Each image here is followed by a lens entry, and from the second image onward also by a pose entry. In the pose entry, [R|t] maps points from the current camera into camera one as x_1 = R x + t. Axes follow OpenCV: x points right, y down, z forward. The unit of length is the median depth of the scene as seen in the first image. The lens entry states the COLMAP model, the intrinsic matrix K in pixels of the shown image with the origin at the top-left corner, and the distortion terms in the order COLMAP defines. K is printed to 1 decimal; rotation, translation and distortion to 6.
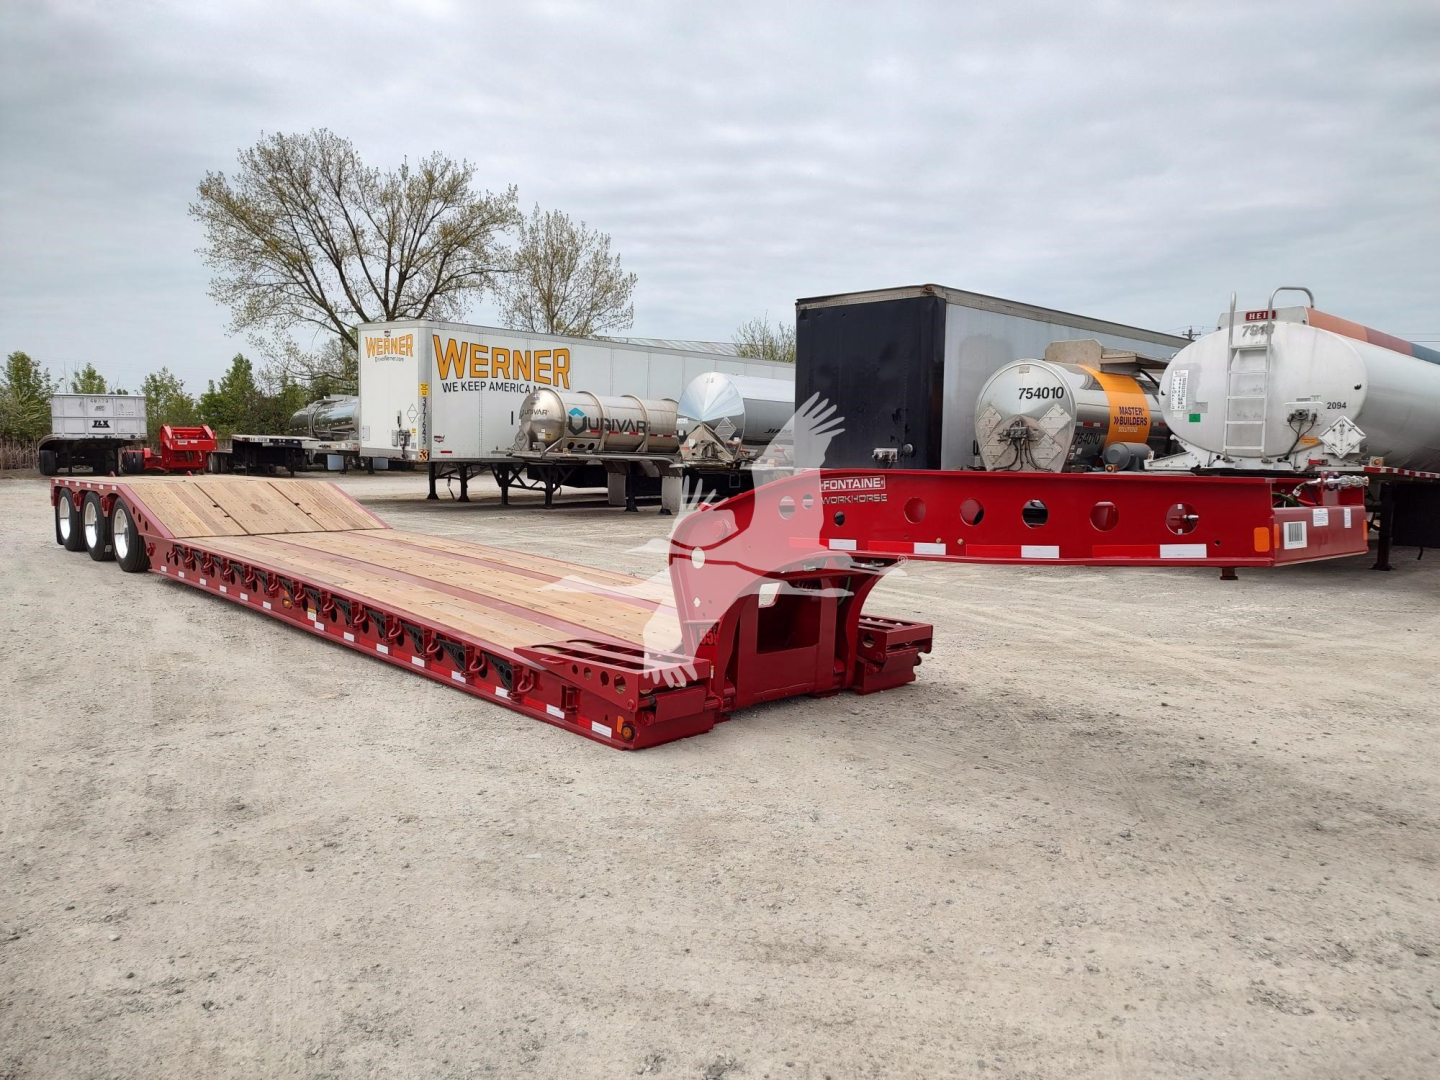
lens RADIAL K [[1031.0, 0, 721.5], [0, 1031.0, 538.1], [0, 0, 1]] dist [0.011725, -0.009588]
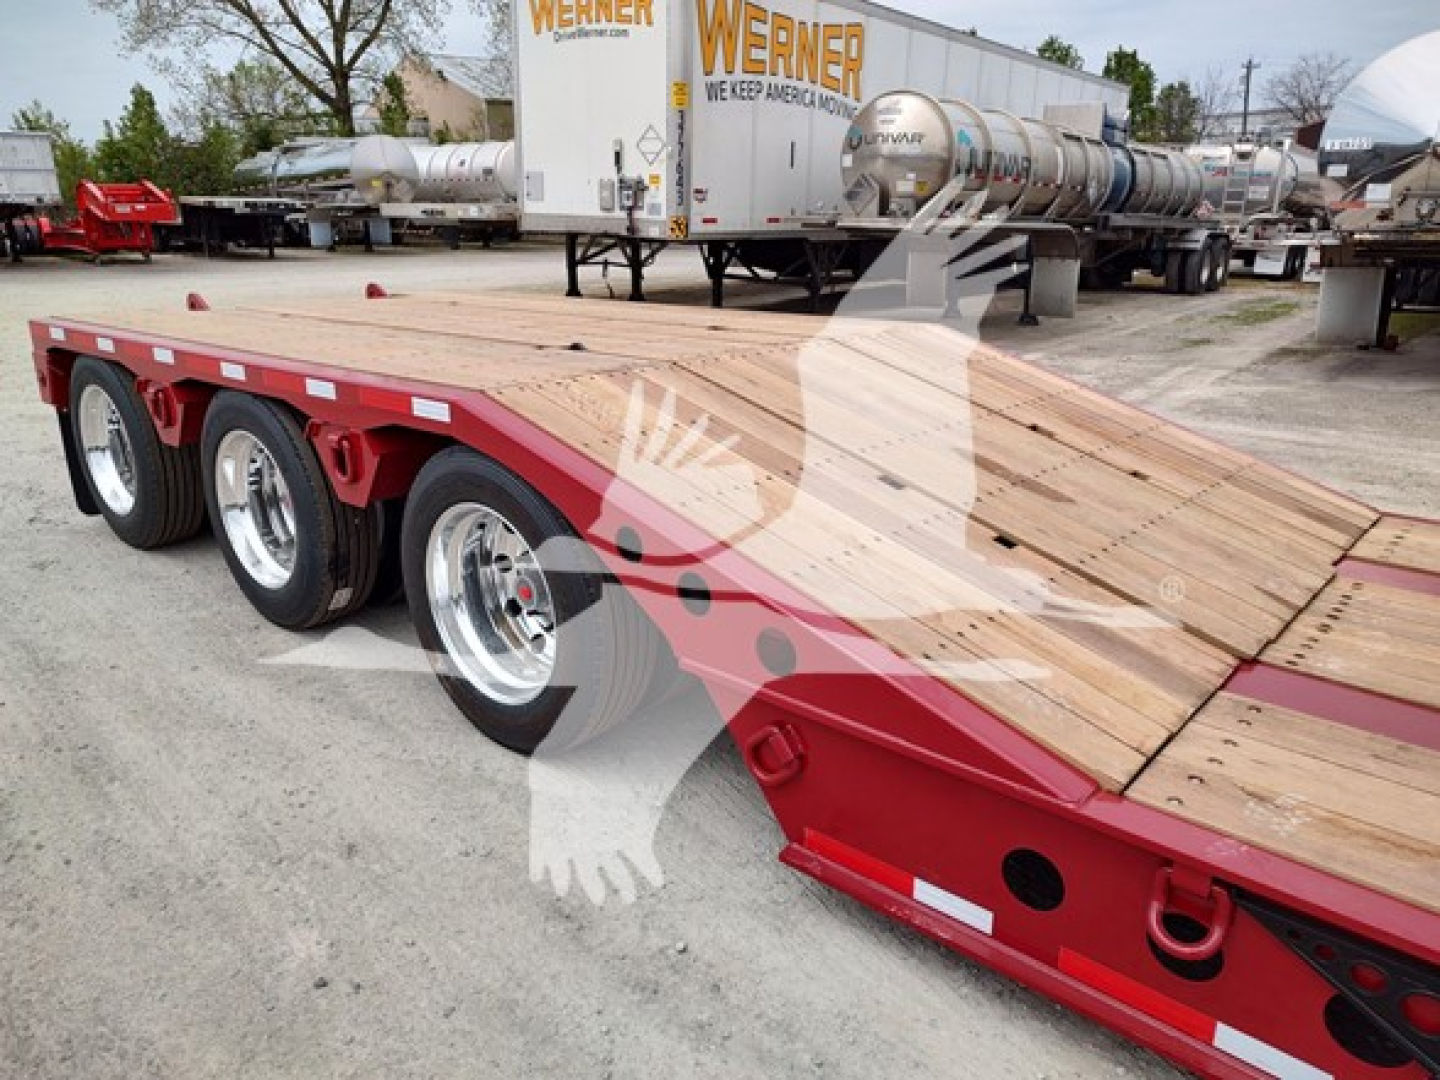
lens RADIAL K [[1031.0, 0, 712.6], [0, 1031.0, 540.2], [0, 0, 1]] dist [0.011725, -0.009588]
pose [[0.996578, -0.035874, 0.074473, -0.313460], [0.018512, 0.974895, 0.221895, -0.040222], [-0.080563, -0.219757, 0.972222, 0.441573]]
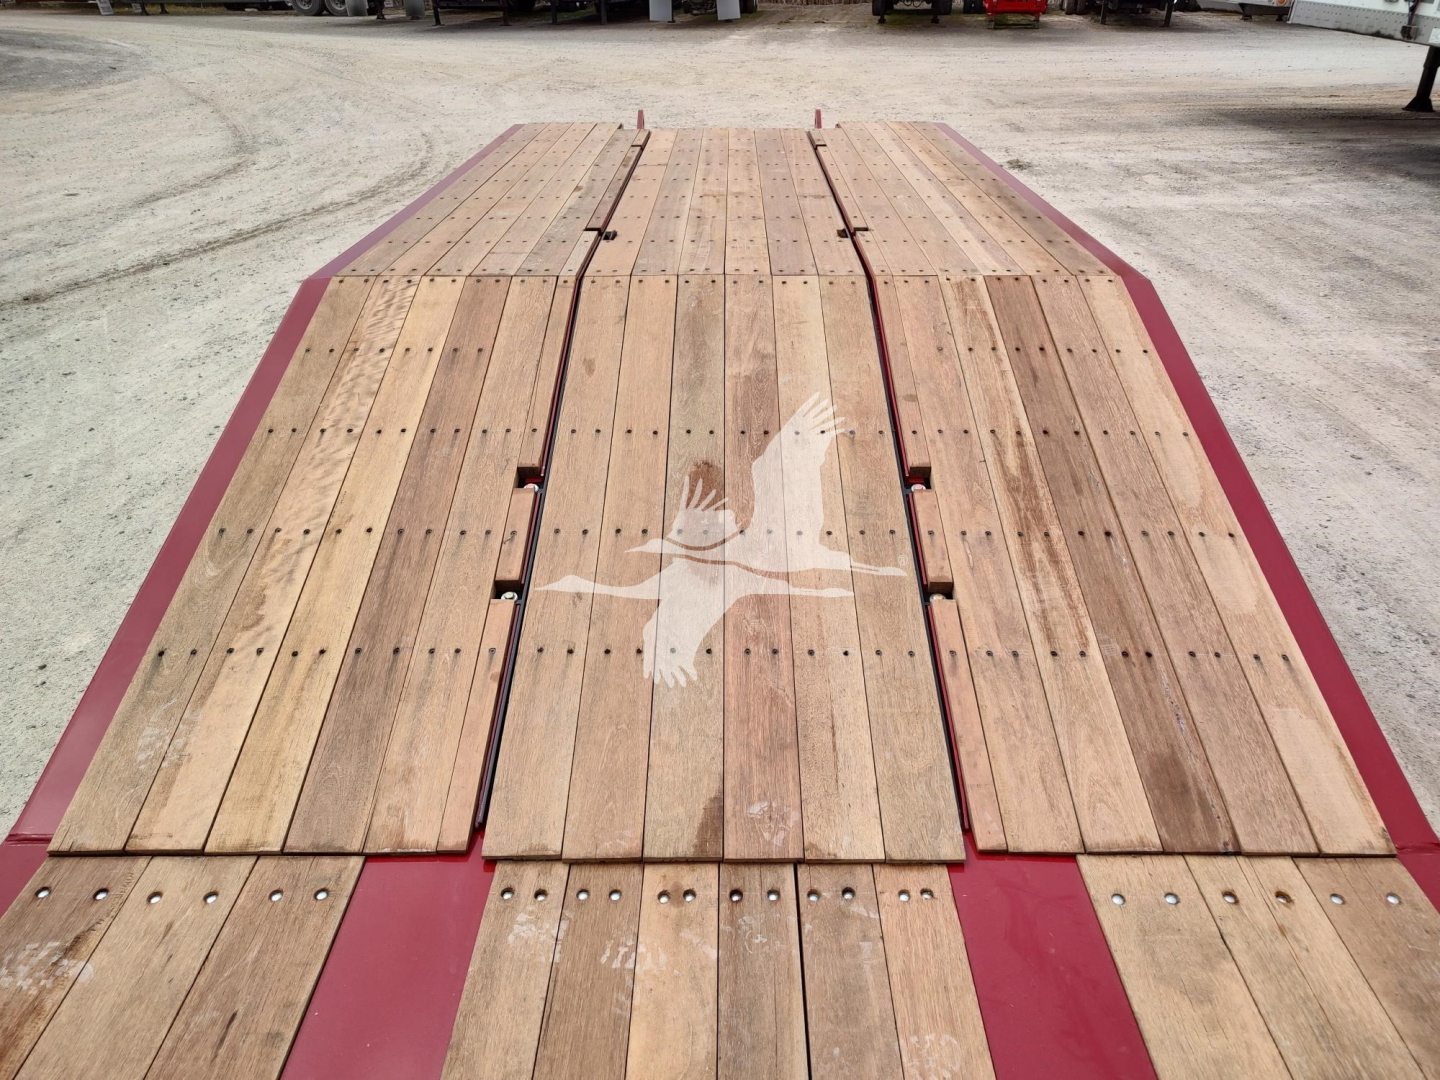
lens RADIAL K [[1031.0, 0, 735.6], [0, 1031.0, 539.8], [0, 0, 1]] dist [0.011725, -0.009588]
pose [[0.717946, 0.330575, -0.612595, -0.187289], [-0.048180, 0.901530, 0.430027, -0.061781], [0.694429, -0.279221, 0.663177, 0.511013]]
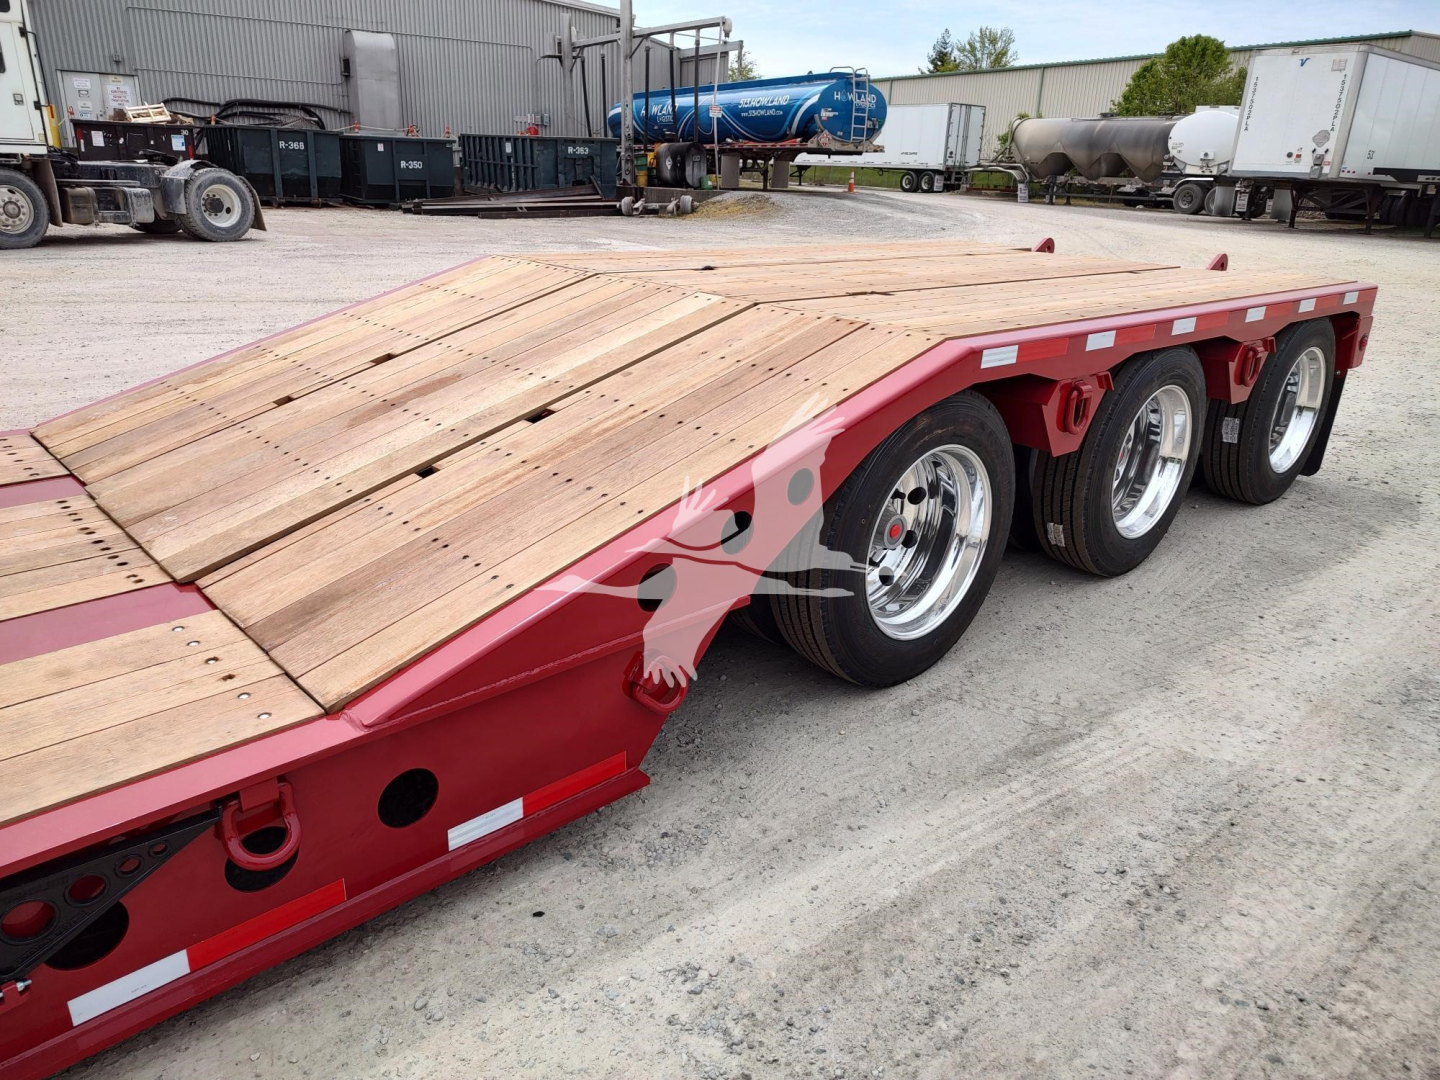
lens RADIAL K [[1031.0, 0, 729.4], [0, 1031.0, 539.8], [0, 0, 1]] dist [0.011725, -0.009588]
pose [[-0.017766, 0.337708, -0.941083, -0.116635], [-0.124858, 0.933114, 0.337206, -0.052710], [0.992015, 0.123493, 0.025588, 0.623764]]
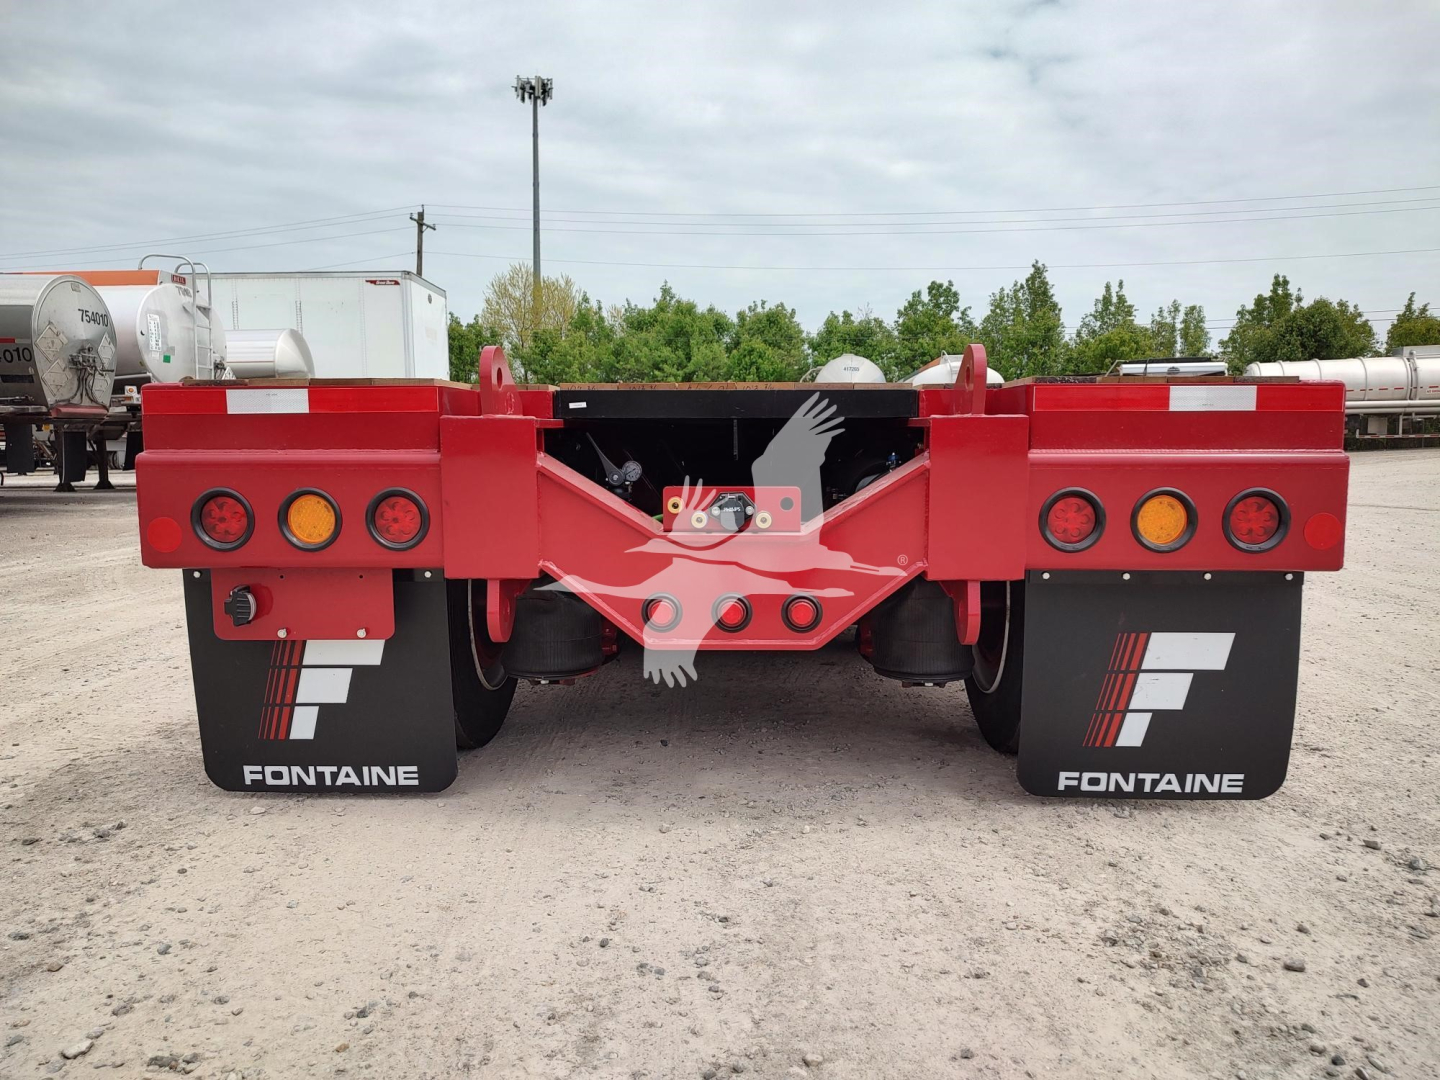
lens RADIAL K [[1031.0, 0, 707.0], [0, 1031.0, 538.5], [0, 0, 1]] dist [0.011725, -0.009588]
pose [[-0.696317, -0.082083, 0.713026, -0.464107], [0.056673, 0.984049, 0.168627, -0.045535], [-0.715494, 0.157827, -0.680558, 0.796559]]
